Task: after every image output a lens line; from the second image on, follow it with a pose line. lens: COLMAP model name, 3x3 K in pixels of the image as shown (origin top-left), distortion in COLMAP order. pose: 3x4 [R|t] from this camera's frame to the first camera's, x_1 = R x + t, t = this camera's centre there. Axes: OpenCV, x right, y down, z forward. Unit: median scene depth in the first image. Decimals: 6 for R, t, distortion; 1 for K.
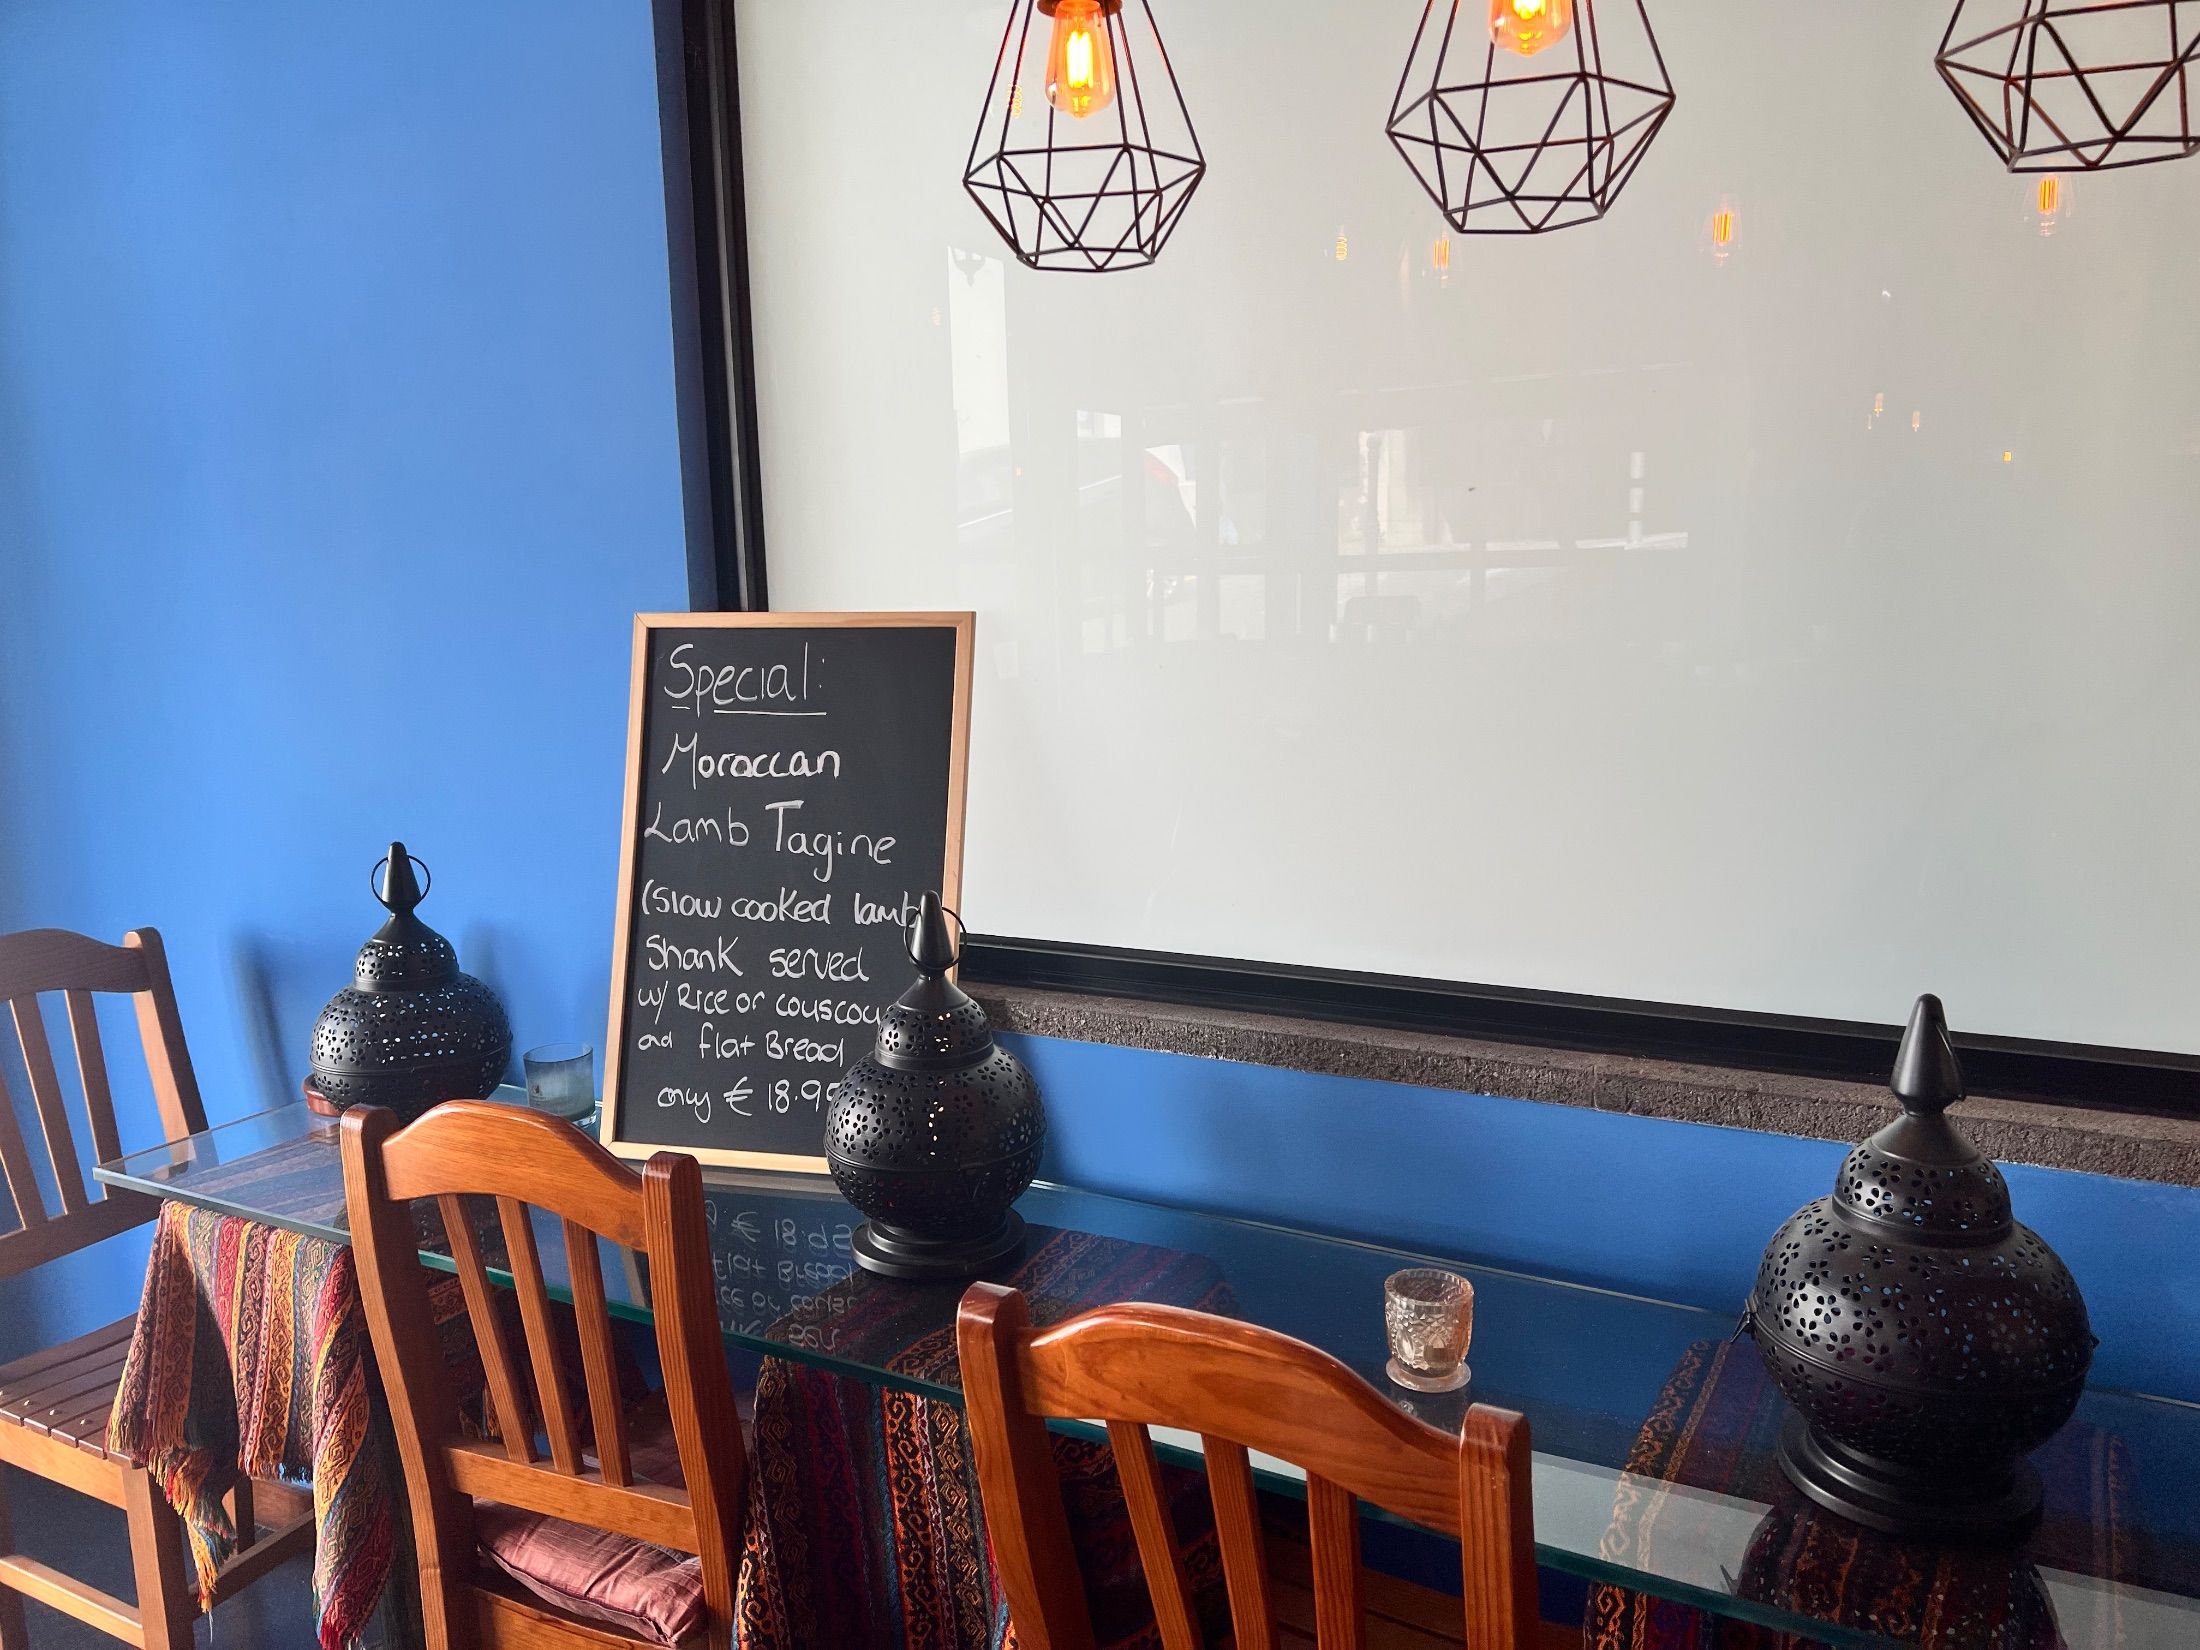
lens RADIAL K [[1663.5, 0, 1109.5], [0, 1663.5, 818.9], [0, 0, 1]] dist [0.047423, -0.064288]
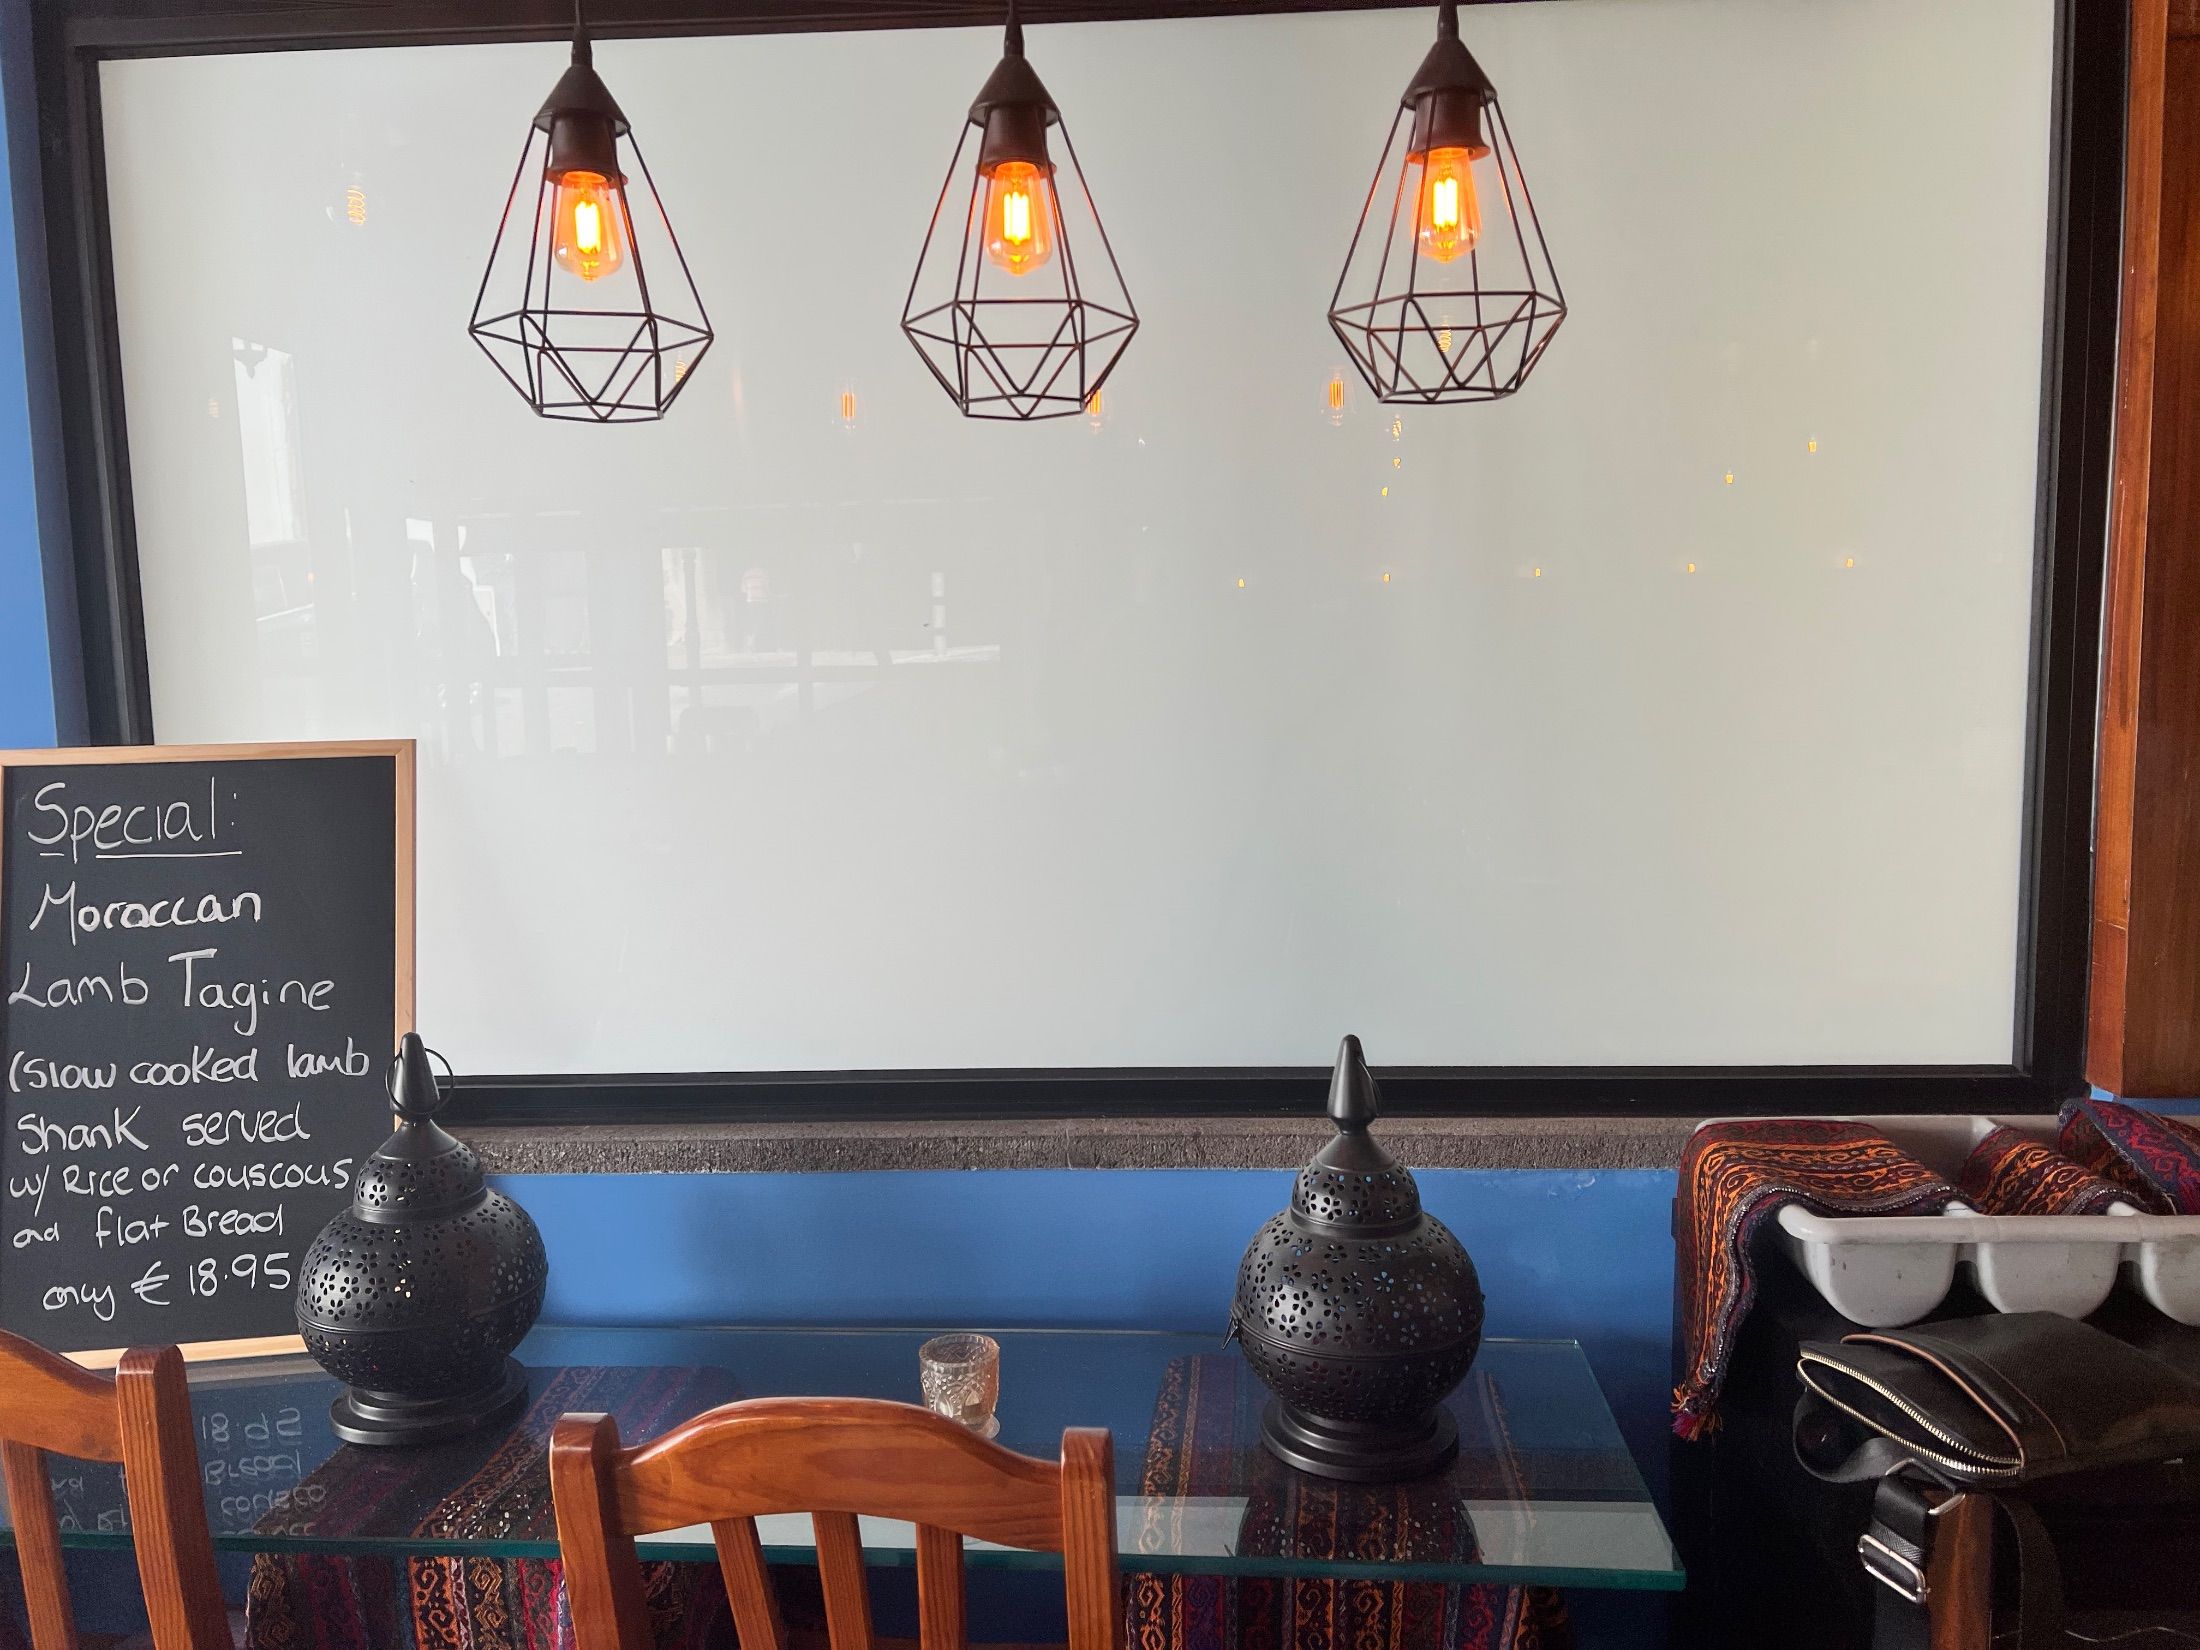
lens RADIAL K [[1663.5, 0, 1112.5], [0, 1663.5, 827.5], [0, 0, 1]] dist [0.047423, -0.064288]
pose [[0.913433, -0.042568, 0.404758, -0.125977], [0.066386, 0.996779, -0.044986, -0.004016], [-0.401539, 0.067962, 0.913317, -0.053129]]
